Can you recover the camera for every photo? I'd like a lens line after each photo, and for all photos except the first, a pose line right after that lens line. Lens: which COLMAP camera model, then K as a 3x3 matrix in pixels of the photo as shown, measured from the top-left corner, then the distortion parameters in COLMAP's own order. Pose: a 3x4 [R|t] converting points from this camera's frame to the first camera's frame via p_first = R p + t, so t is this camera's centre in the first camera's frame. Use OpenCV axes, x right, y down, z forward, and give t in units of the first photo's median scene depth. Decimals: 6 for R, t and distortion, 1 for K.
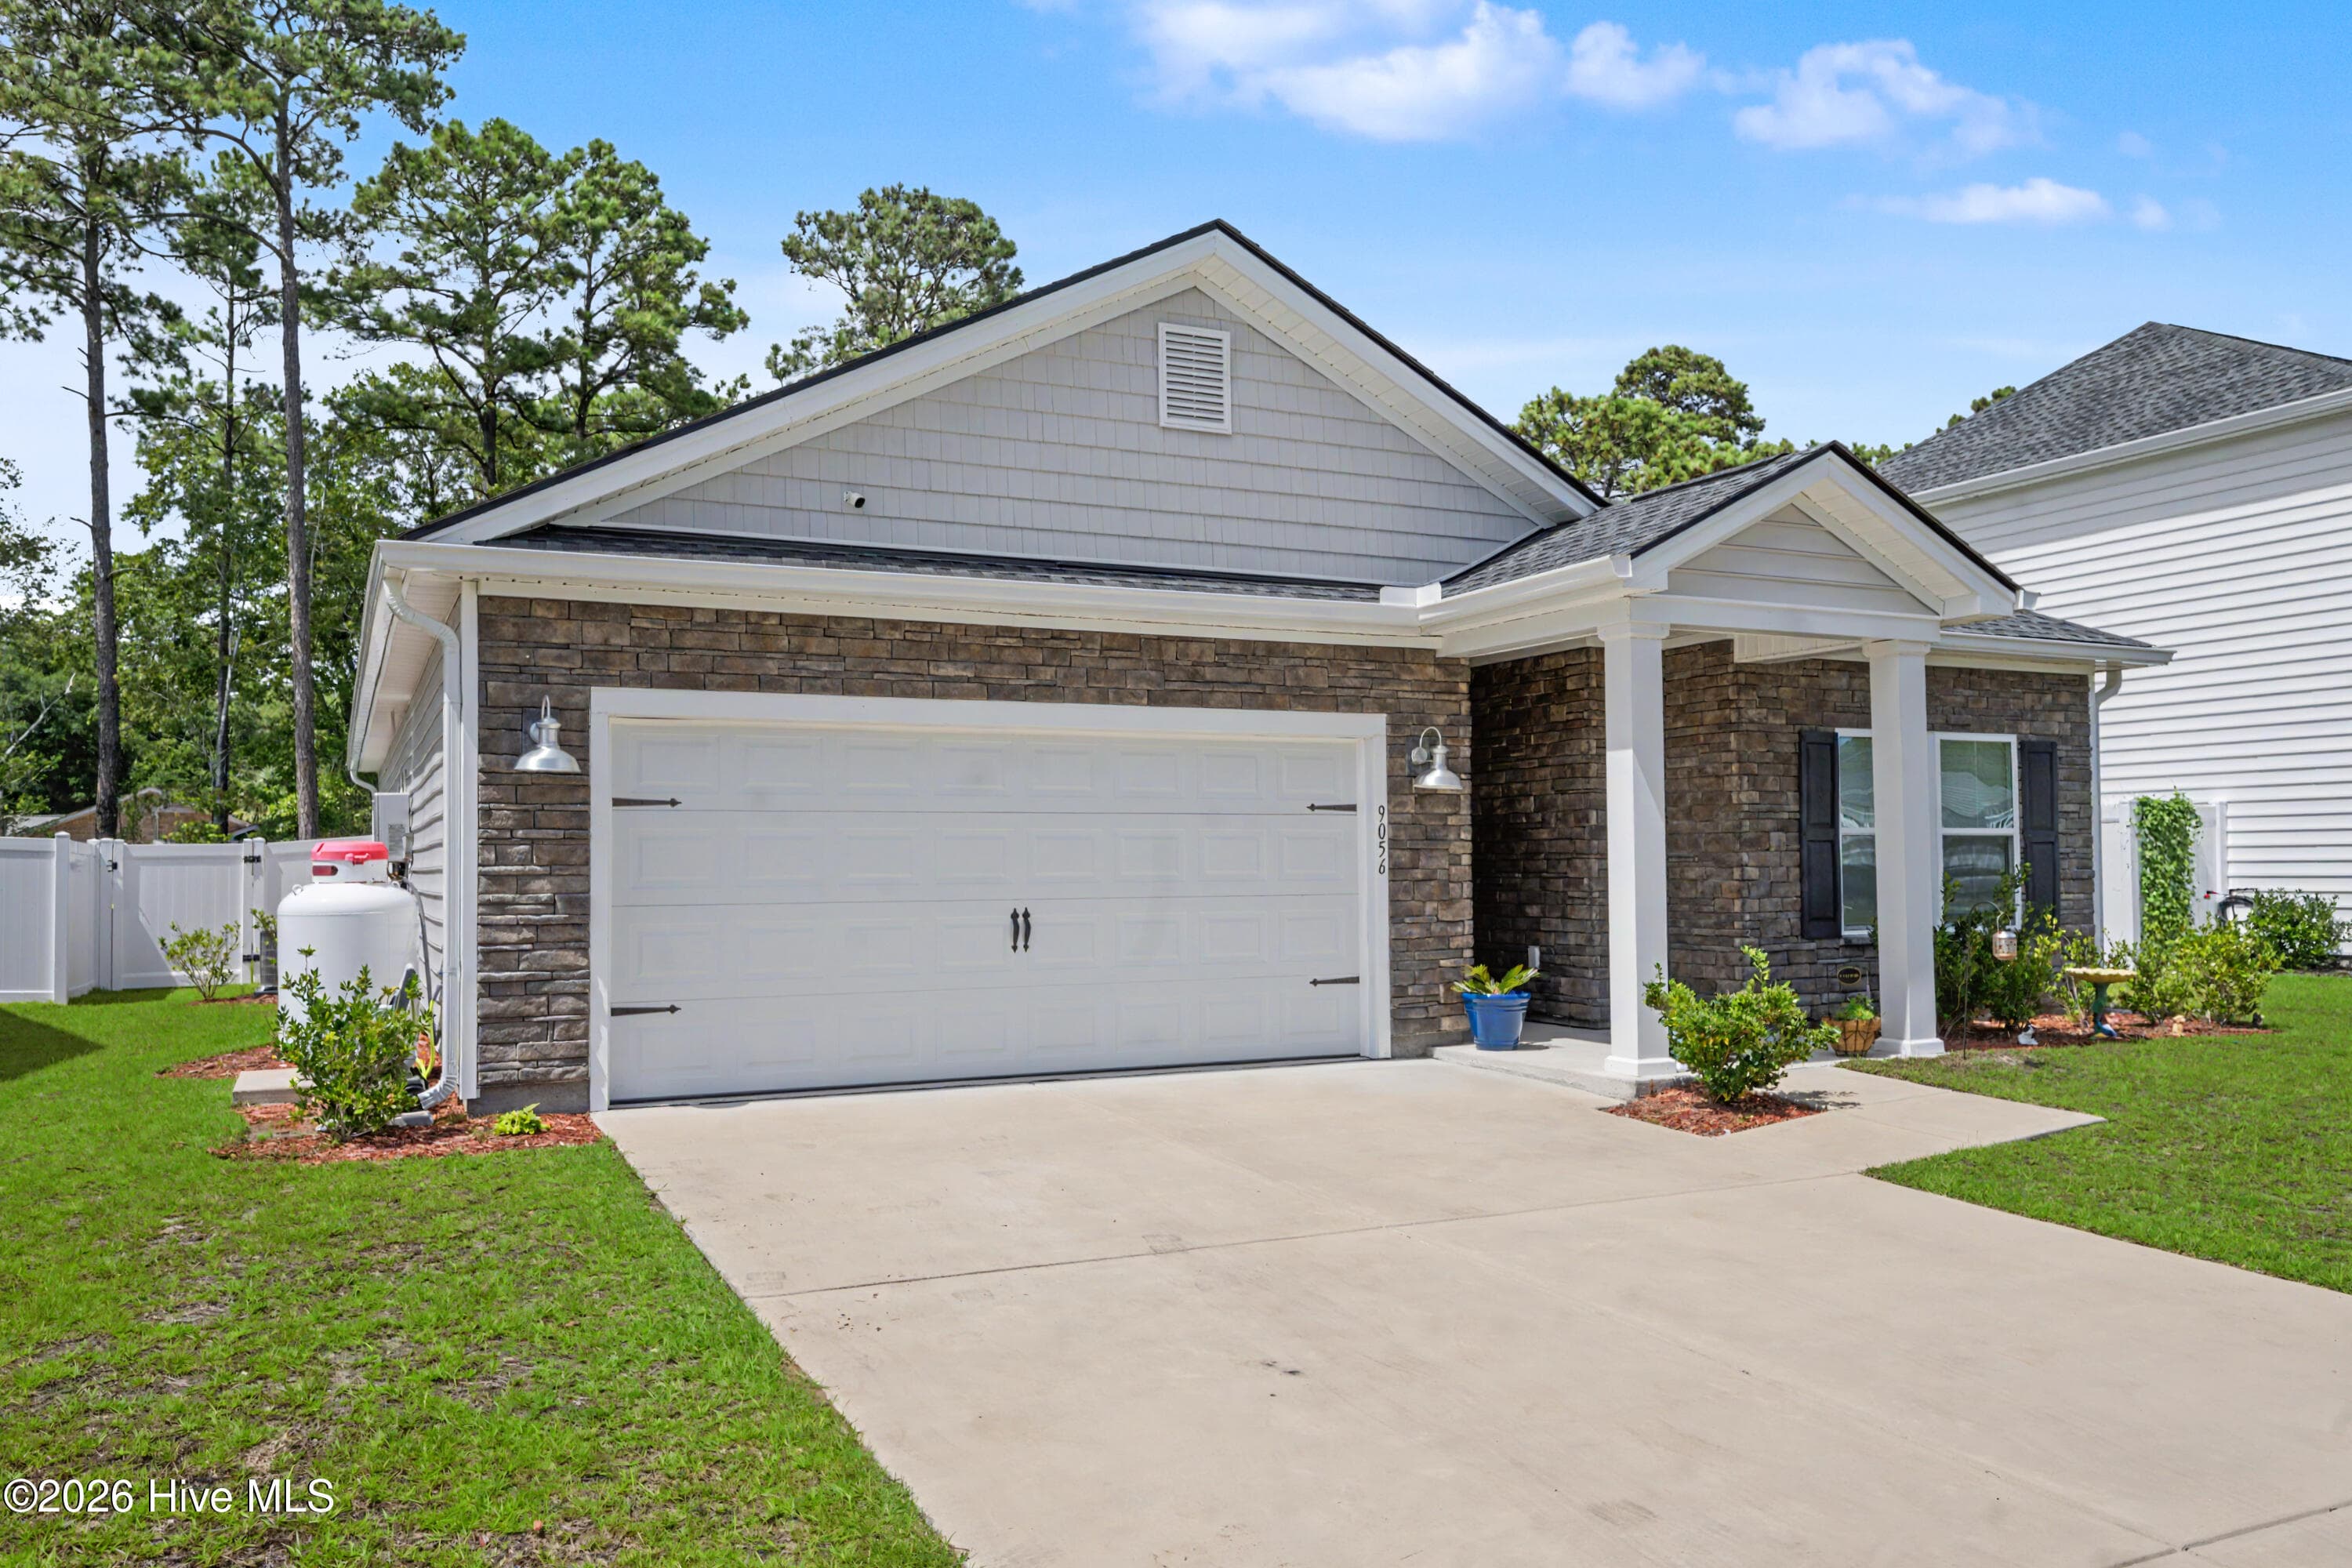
lens RADIAL K [[1733.5, 0, 1176.0], [0, 1733.5, 784.0], [0, 0, 1]] dist [-0.007718, -0.002851]
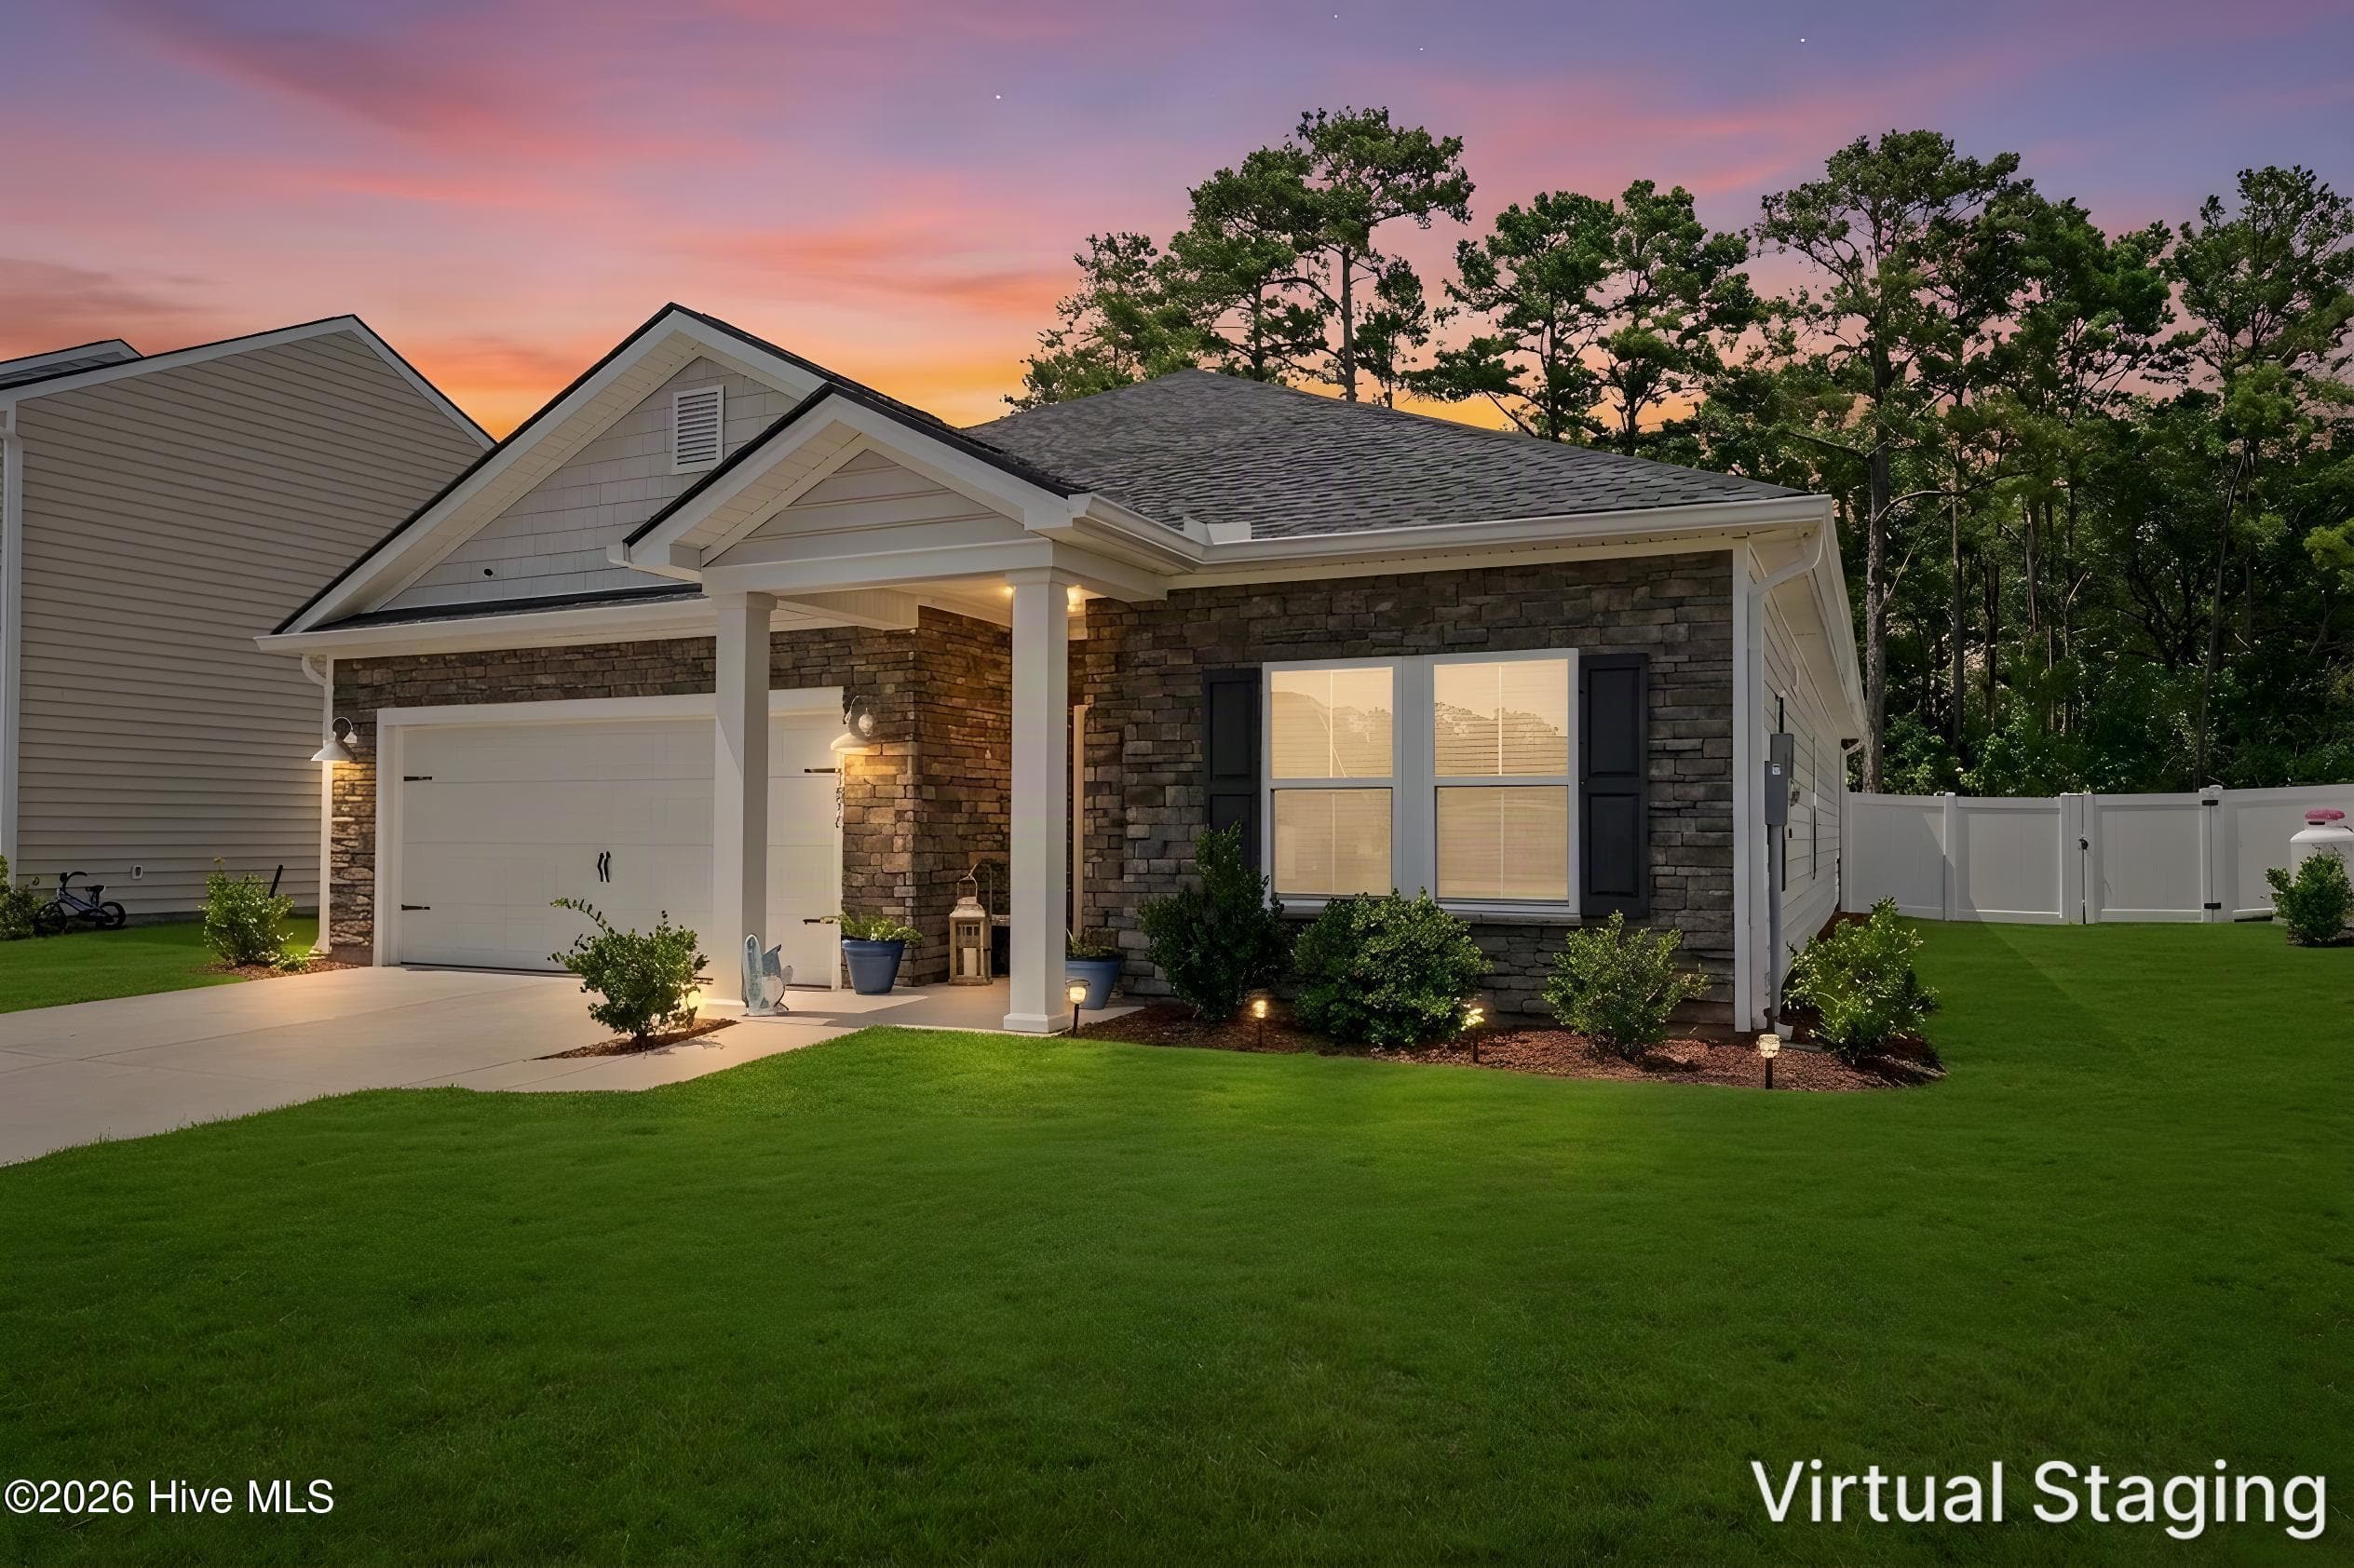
lens RADIAL K [[1557.5, 0, 1177.0], [0, 1557.5, 784.0], [0, 0, 1]] dist [-0.006757, -0.002508]
pose [[0.635045, -0.016088, -0.772308, 1.077946], [0.028140, 0.999601, 0.002316, 0.027789], [0.771962, -0.023204, 0.635244, 0.543198]]
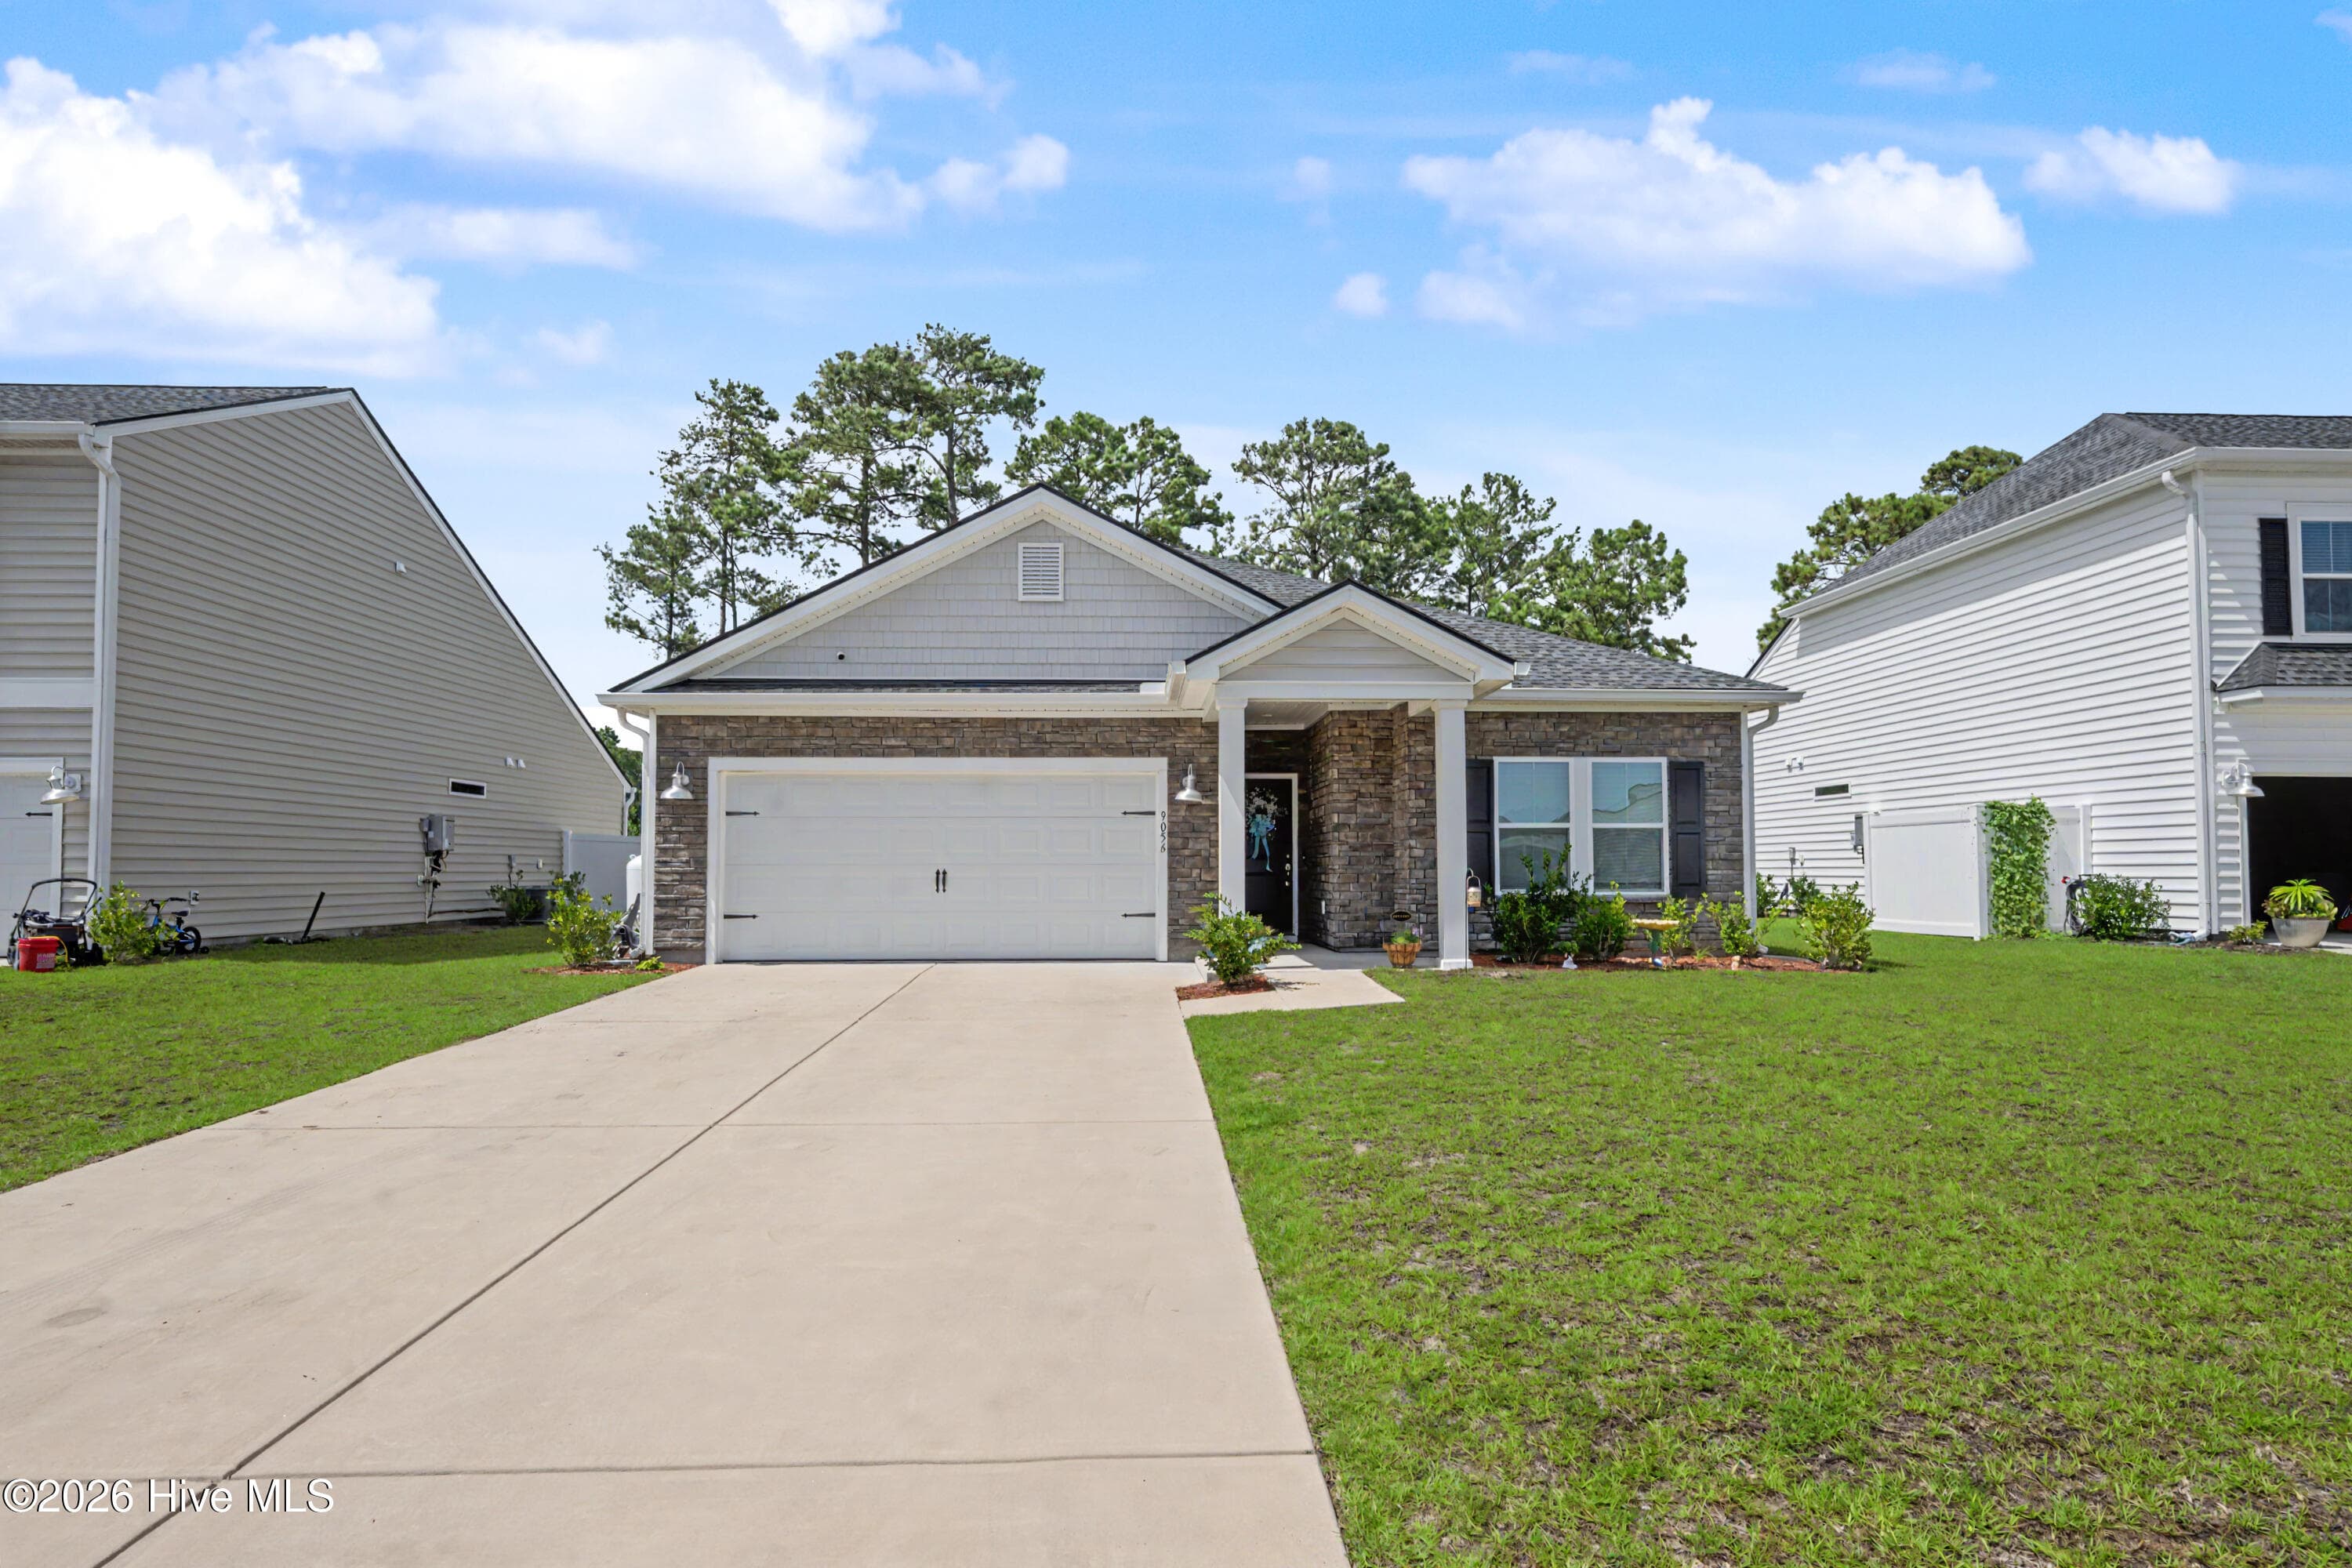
lens RADIAL K [[1197.4, 0, 1181.8], [0, 1197.4, 802.7], [0, 0, 1]] dist [0.000031, -0.000392]
pose [[0.918778, -0.016142, -0.394446, 0.616301], [0.013131, 0.999860, -0.010330, 0.016548], [0.394557, 0.004312, 0.918861, -0.067382]]
